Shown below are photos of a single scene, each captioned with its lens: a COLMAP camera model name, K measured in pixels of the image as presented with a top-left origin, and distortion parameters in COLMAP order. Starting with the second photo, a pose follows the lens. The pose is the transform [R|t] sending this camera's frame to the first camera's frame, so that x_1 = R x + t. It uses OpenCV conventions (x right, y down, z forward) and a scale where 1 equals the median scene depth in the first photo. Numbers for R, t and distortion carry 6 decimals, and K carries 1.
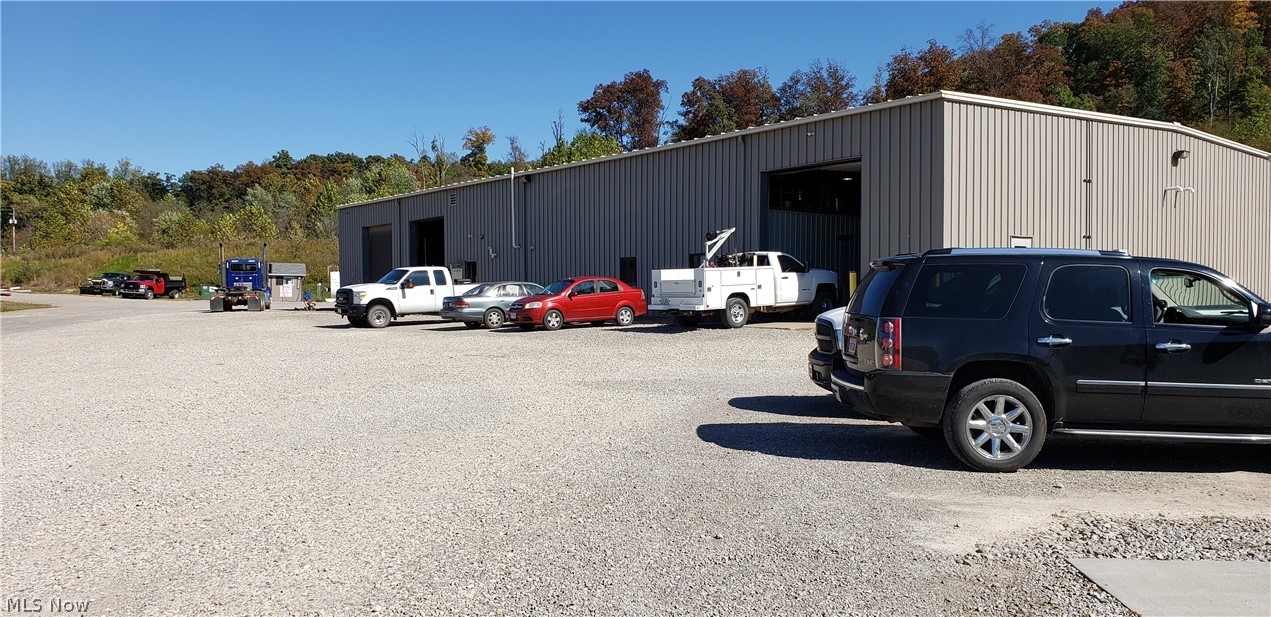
lens RADIAL K [[960.9, 0, 635.5], [0, 960.9, 308.5], [0, 0, 1]] dist [-0.002810, -0.003496]
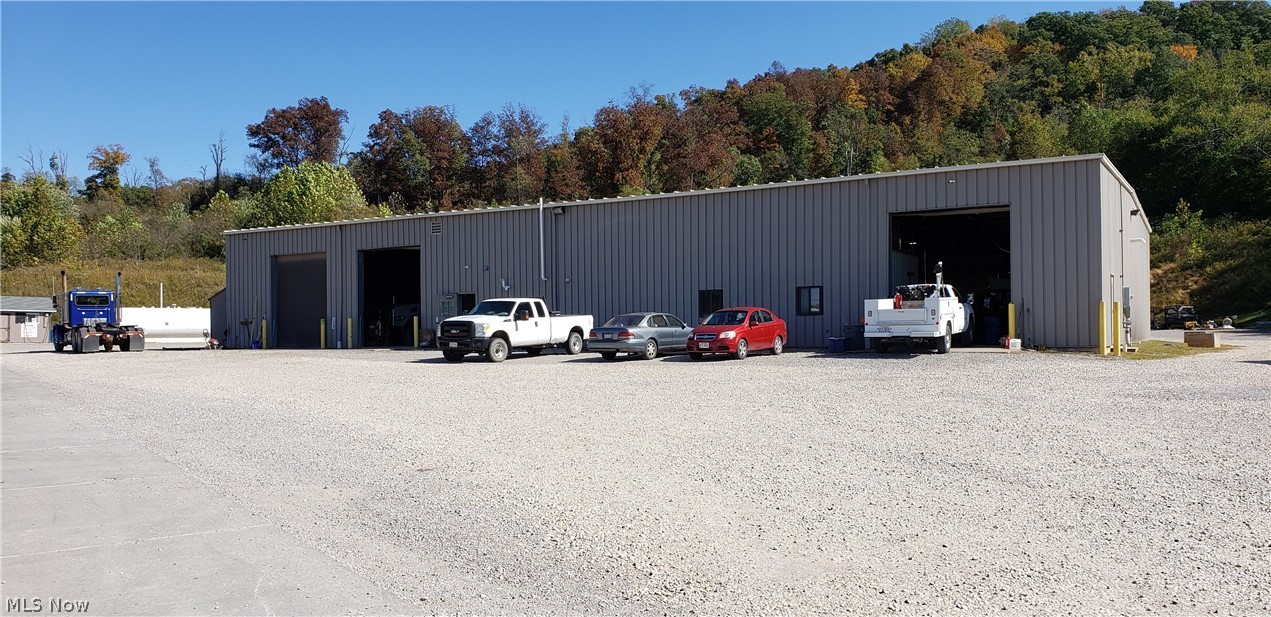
lens RADIAL K [[963.4, 0, 635.2], [0, 963.4, 312.3], [0, 0, 1]] dist [0.042062, -0.114518]
pose [[0.917098, 0.001127, 0.398660, -0.313852], [0.014064, 0.999282, -0.035178, 0.003951], [-0.398414, 0.037869, 0.916424, 0.048128]]
